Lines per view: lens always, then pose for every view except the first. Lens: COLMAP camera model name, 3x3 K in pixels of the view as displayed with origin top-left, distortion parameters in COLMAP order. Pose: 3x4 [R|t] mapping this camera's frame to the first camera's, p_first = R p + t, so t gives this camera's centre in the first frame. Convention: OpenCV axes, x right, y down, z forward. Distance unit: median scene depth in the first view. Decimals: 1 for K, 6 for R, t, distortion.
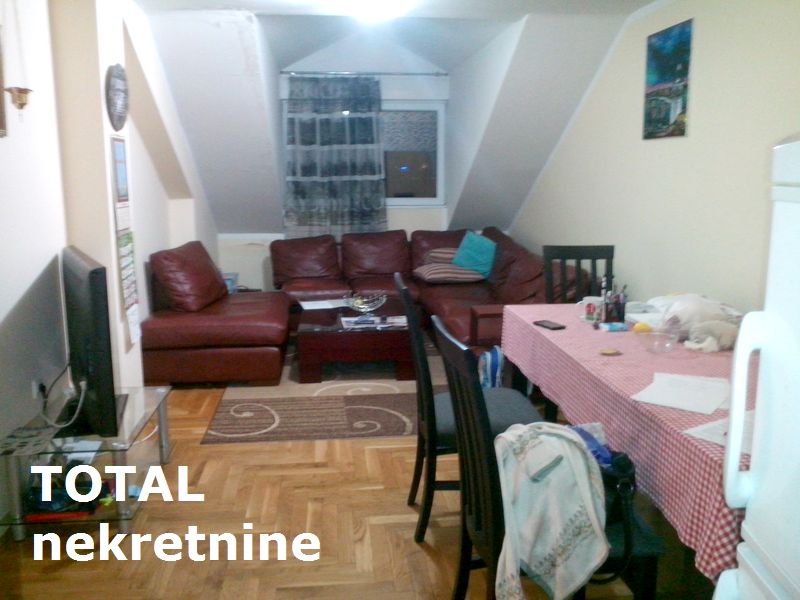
lens RADIAL K [[684.6, 0, 394.4], [0, 684.6, 295.8], [0, 0, 1]] dist [-0.017591, 0.019791]
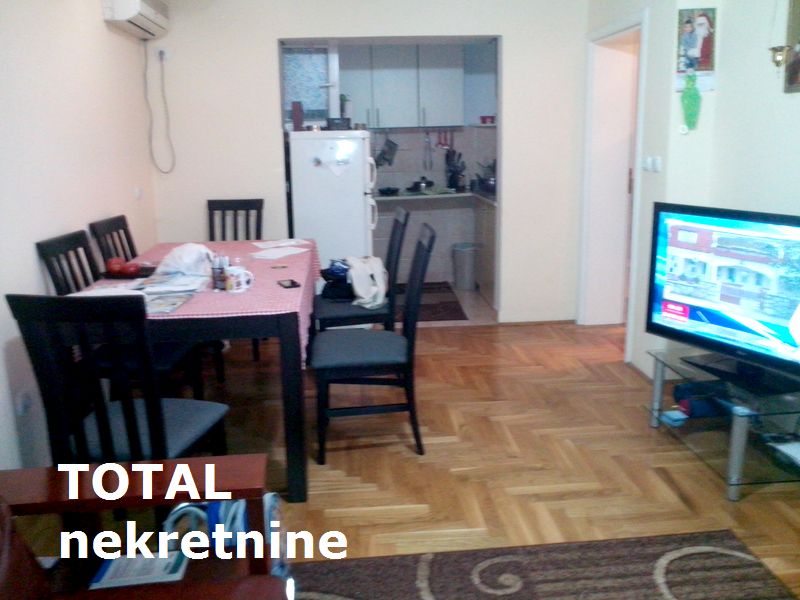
lens RADIAL K [[684.6, 0, 394.4], [0, 684.6, 295.8], [0, 0, 1]] dist [-0.017591, 0.019791]
pose [[-0.999739, 0.006613, 0.021883, 0.017901], [0.014907, 0.914299, 0.404766, -0.148981], [-0.017331, 0.404987, -0.914158, 0.824754]]
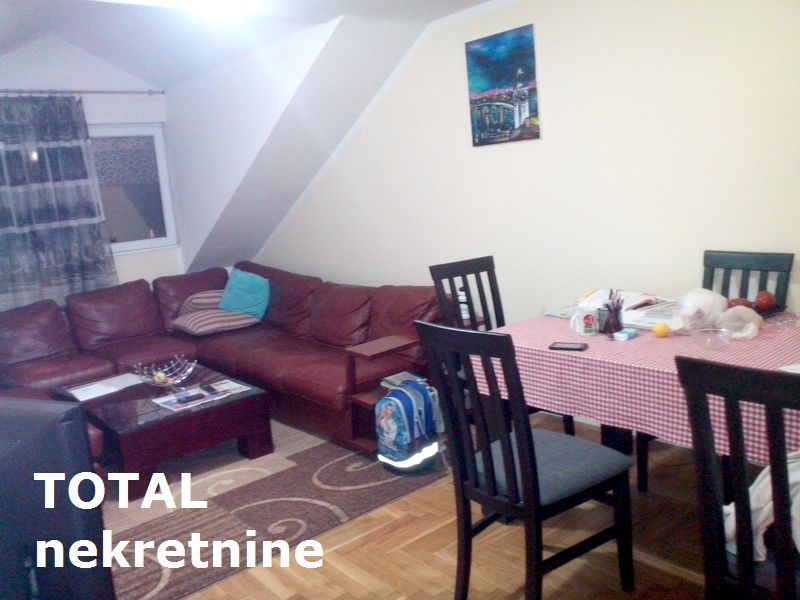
lens RADIAL K [[684.6, 0, 394.4], [0, 684.6, 295.8], [0, 0, 1]] dist [-0.017591, 0.019791]
pose [[0.834187, -0.161884, 0.527186, -0.175742], [0.183793, 0.982903, 0.010999, -0.030783], [-0.519954, 0.087718, 0.849678, 0.148866]]
